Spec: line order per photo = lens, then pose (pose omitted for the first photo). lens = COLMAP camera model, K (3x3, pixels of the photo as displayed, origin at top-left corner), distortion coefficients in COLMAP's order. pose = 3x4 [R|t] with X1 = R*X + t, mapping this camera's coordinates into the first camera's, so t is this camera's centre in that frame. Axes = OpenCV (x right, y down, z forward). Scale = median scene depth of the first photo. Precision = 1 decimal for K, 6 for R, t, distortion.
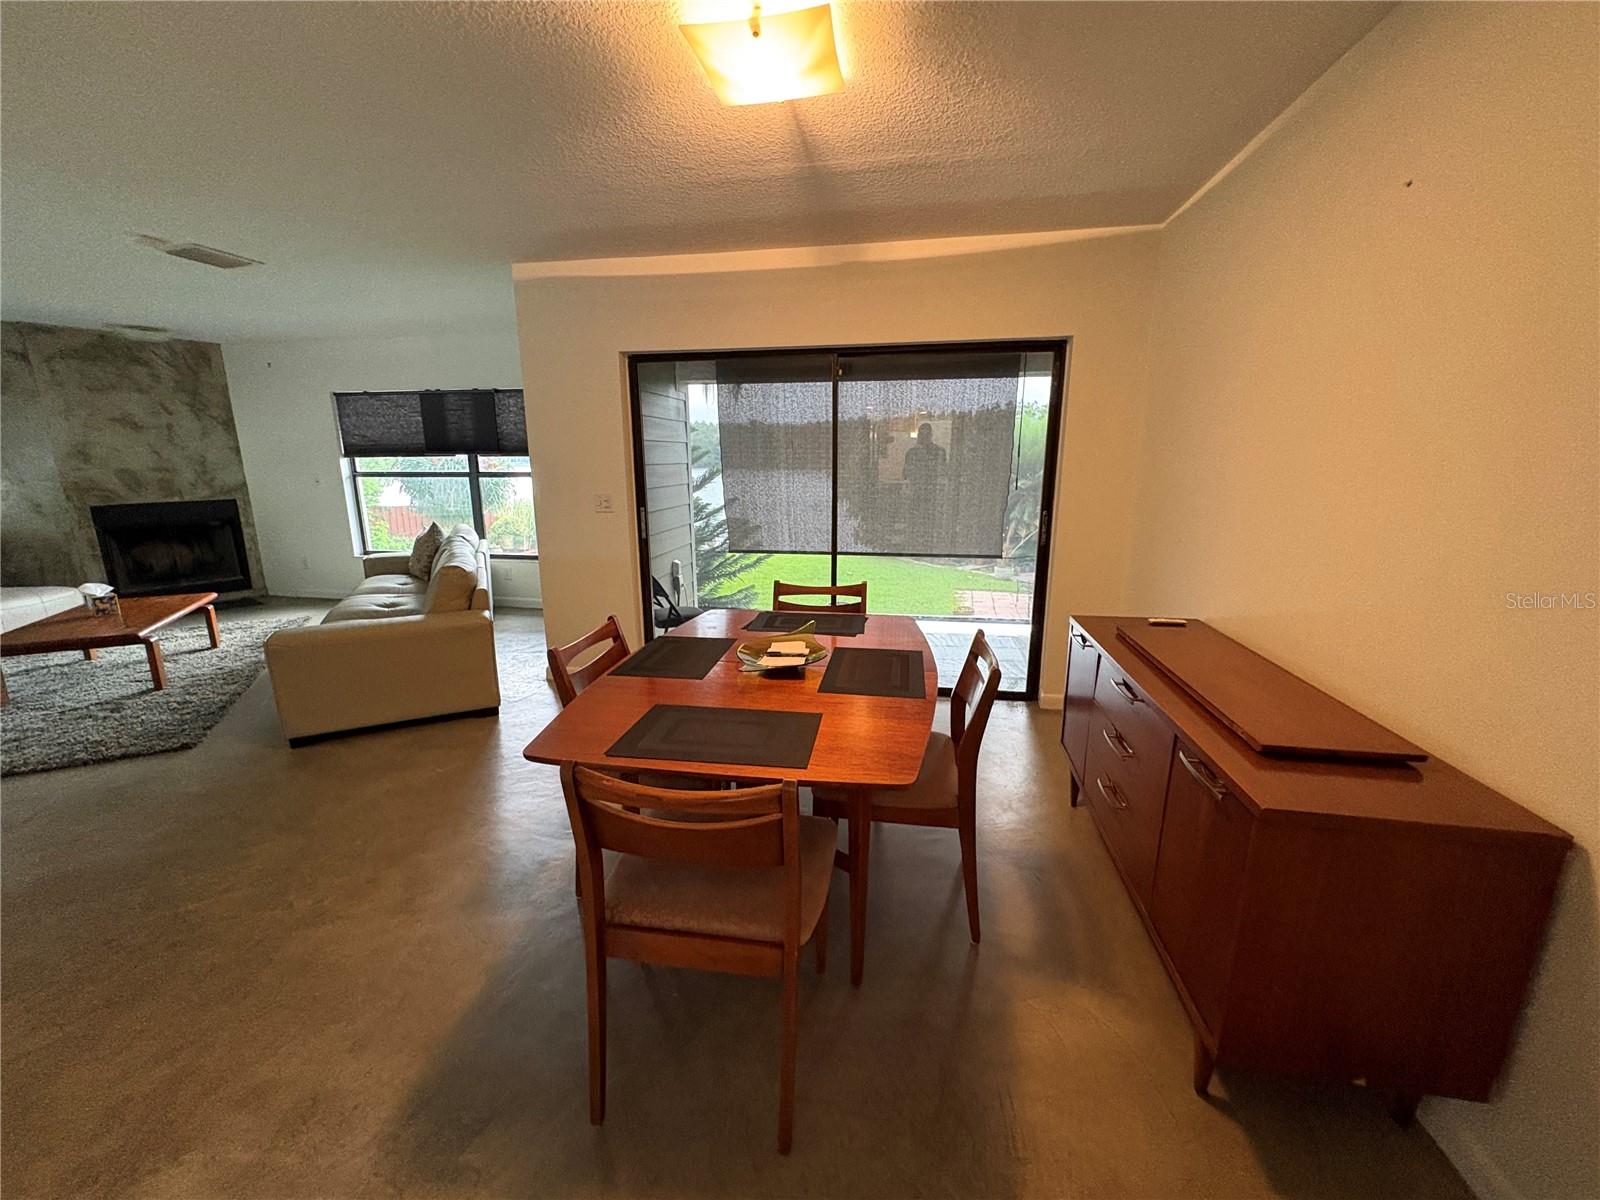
lens RADIAL K [[637.8, 0, 800.0], [0, 637.8, 600.0], [0, 0, 1]] dist [0.000965, -0.000340]
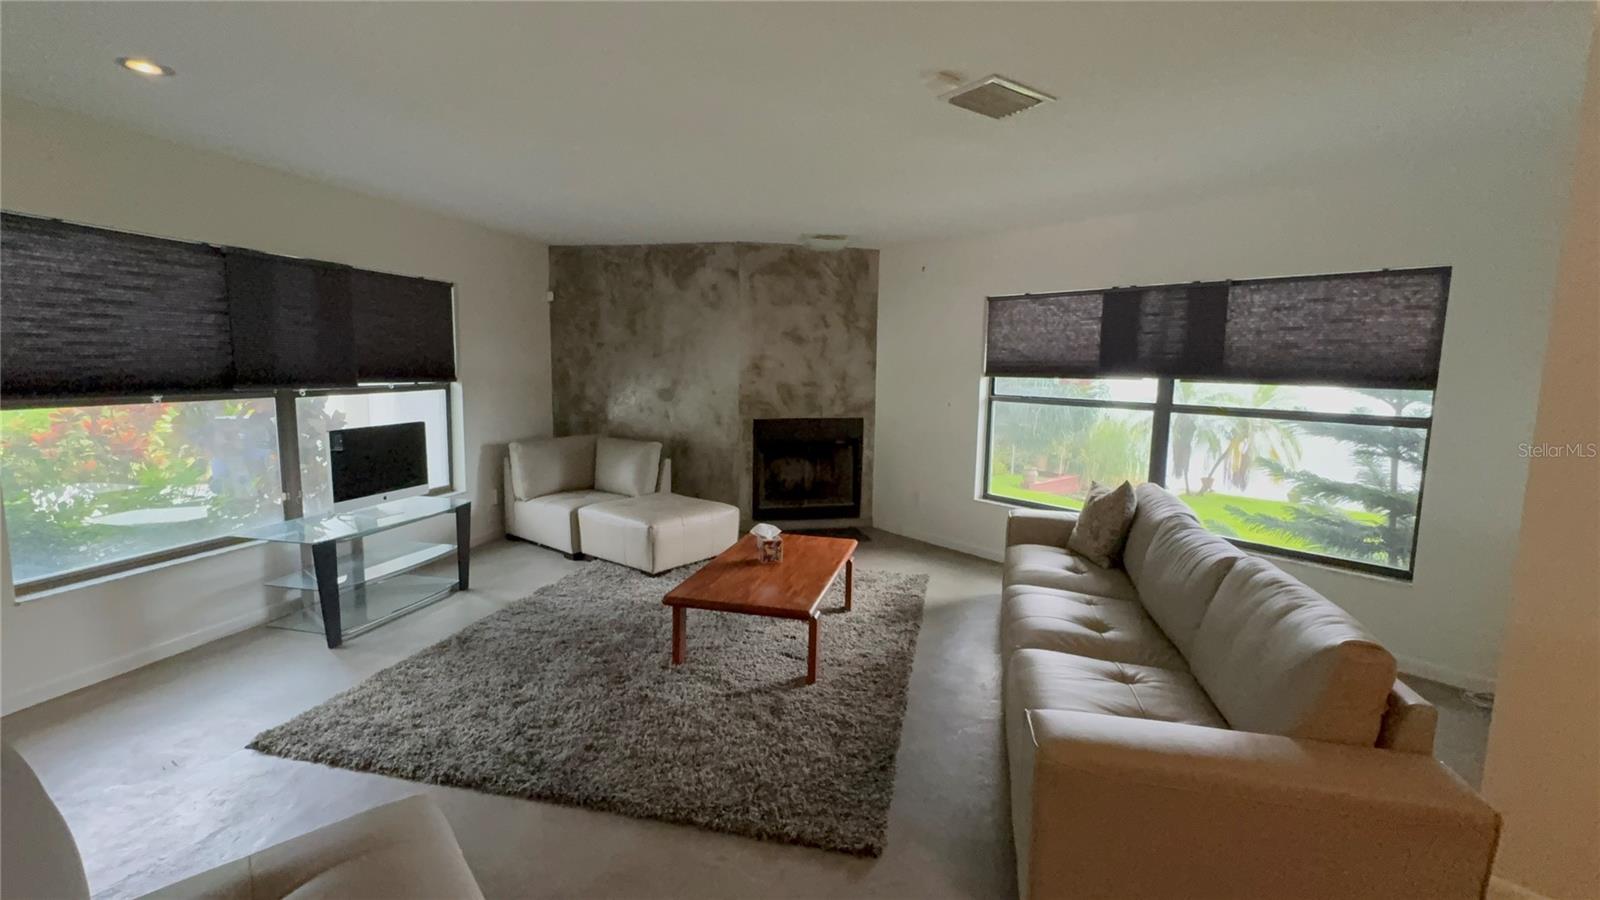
lens RADIAL K [[717.5, 0, 800.0], [0, 717.5, 450.0], [0, 0, 1]] dist [0.002585, 0.000049]
pose [[0.755953, 0.096100, -0.647534, -0.345499], [-0.160824, 0.986114, -0.041403, -0.067695], [0.634563, 0.135438, 0.760911, 0.213978]]
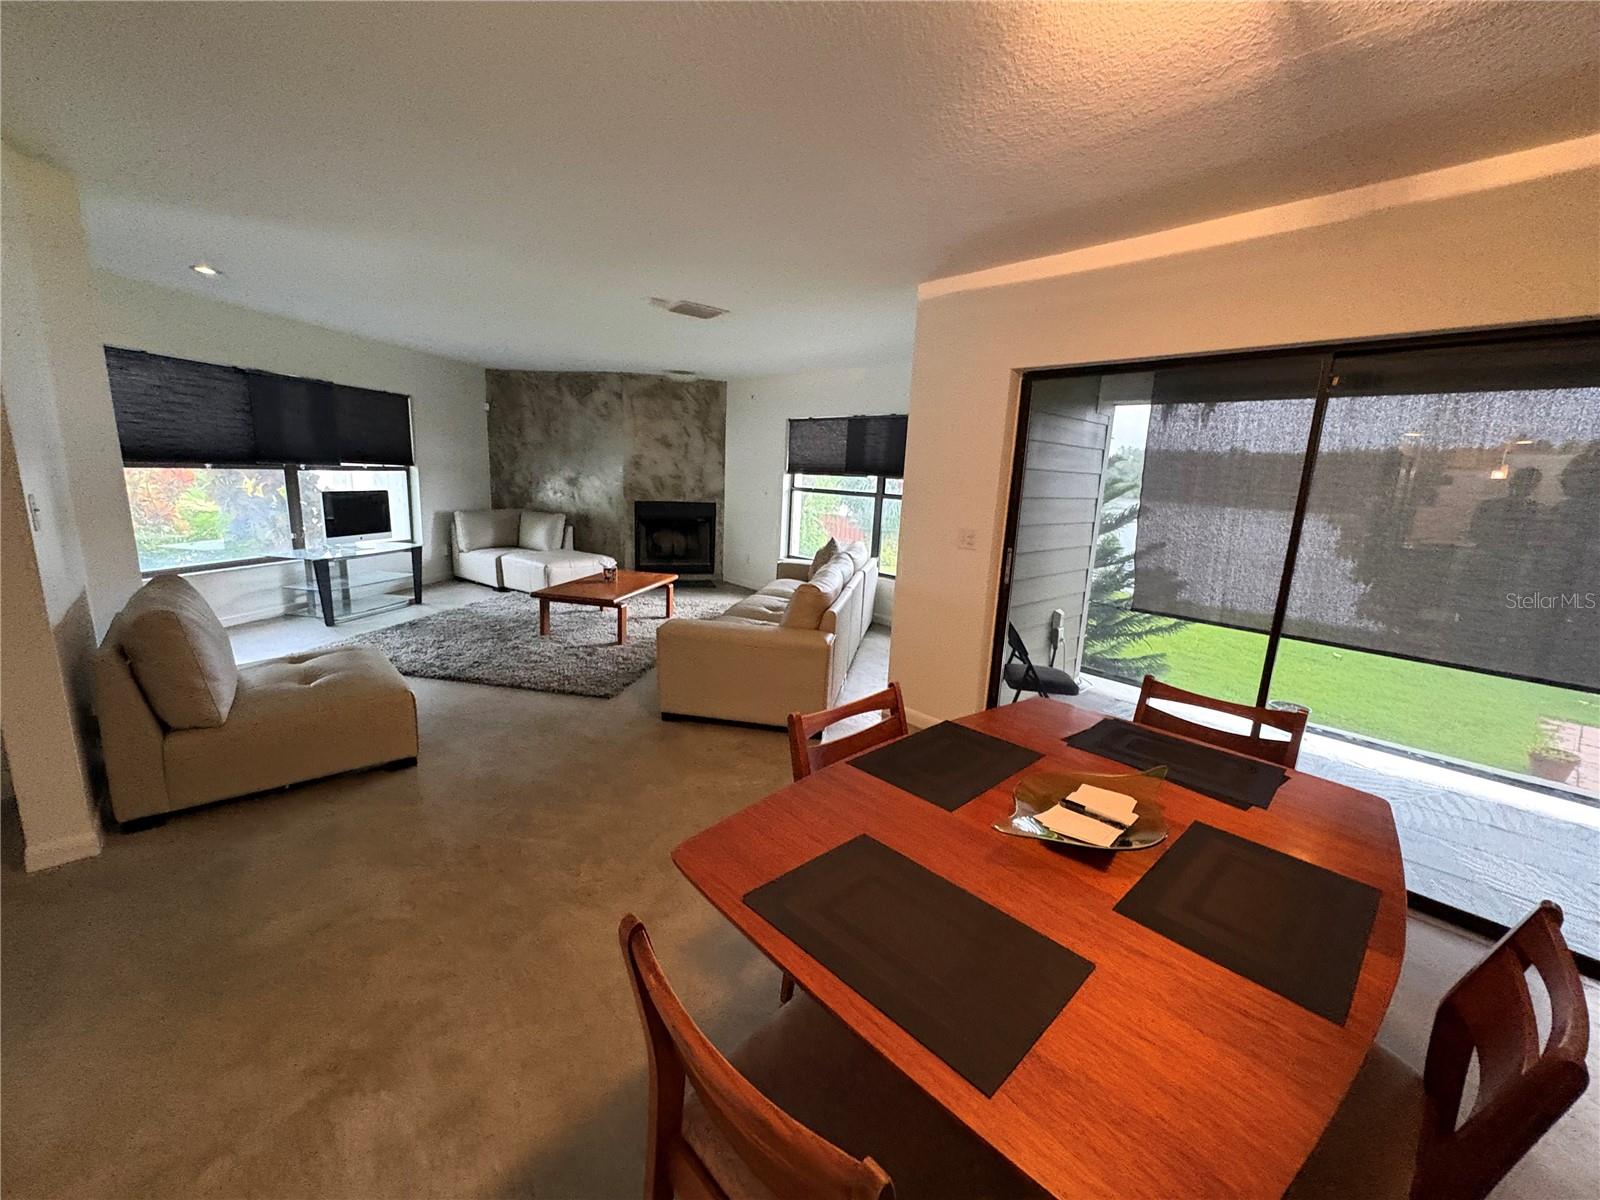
lens RADIAL K [[637.8, 0, 800.0], [0, 637.8, 600.0], [0, 0, 1]] dist [0.000965, -0.000340]
pose [[0.791383, 0.159487, -0.590150, 0.033149], [-0.180562, 0.983280, 0.023598, -0.032899], [0.584047, 0.087884, 0.806949, 0.107503]]
